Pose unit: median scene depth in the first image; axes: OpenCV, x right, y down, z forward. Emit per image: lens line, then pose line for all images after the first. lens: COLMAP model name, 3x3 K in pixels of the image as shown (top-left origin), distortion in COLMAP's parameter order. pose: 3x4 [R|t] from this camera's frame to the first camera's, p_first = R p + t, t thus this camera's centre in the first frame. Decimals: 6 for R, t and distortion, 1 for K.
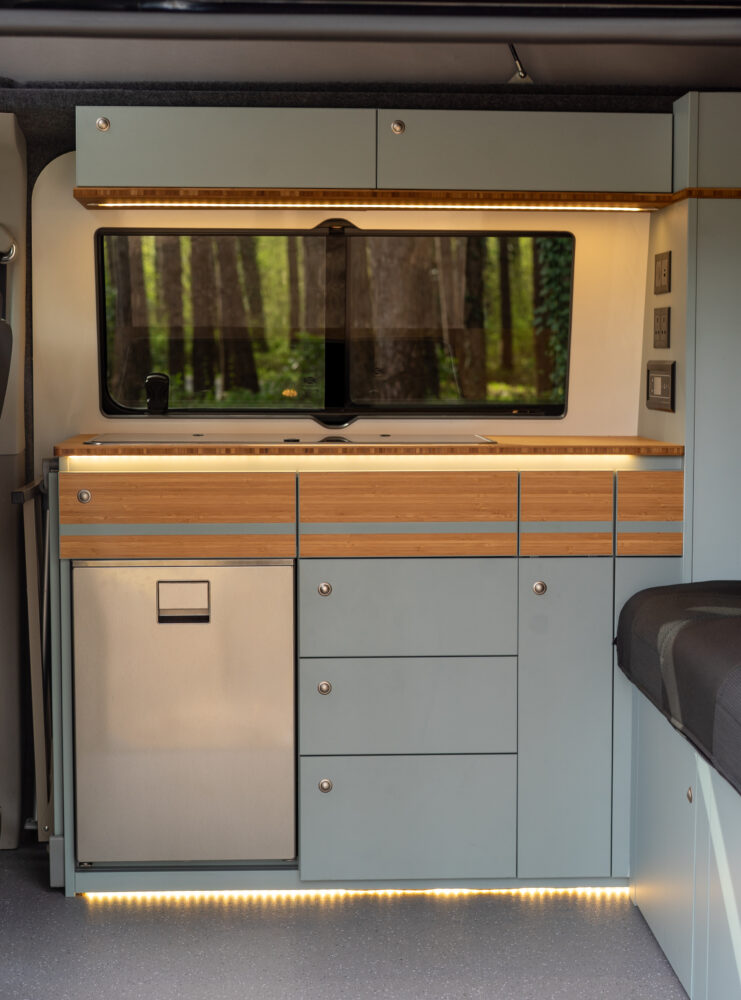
lens RADIAL K [[1788.9, 0, 372.0], [0, 1788.9, 506.2], [0, 0, 1]] dist [0.004310, 0.000000]
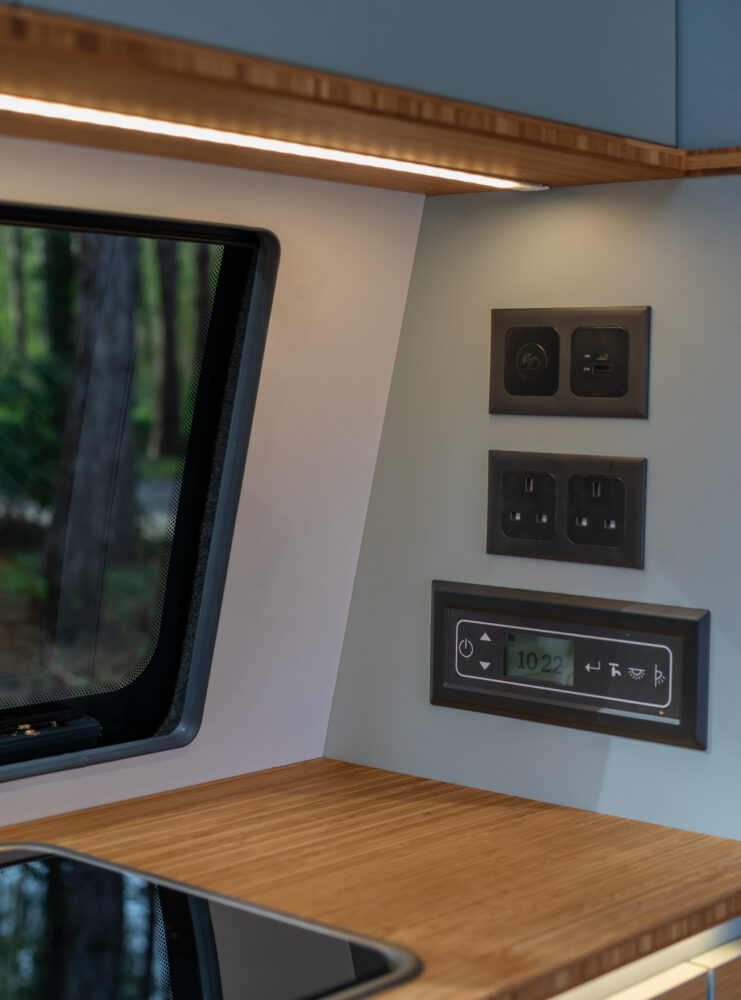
lens RADIAL K [[1788.9, 0, 370.2], [0, 1788.9, 508.1], [0, 0, 1]] dist [0.004310, 0.000000]
pose [[0.731711, -0.037155, 0.680602, -0.127780], [0.047360, 0.998871, 0.003613, -0.106894], [-0.679968, 0.029590, 0.732644, 0.781366]]
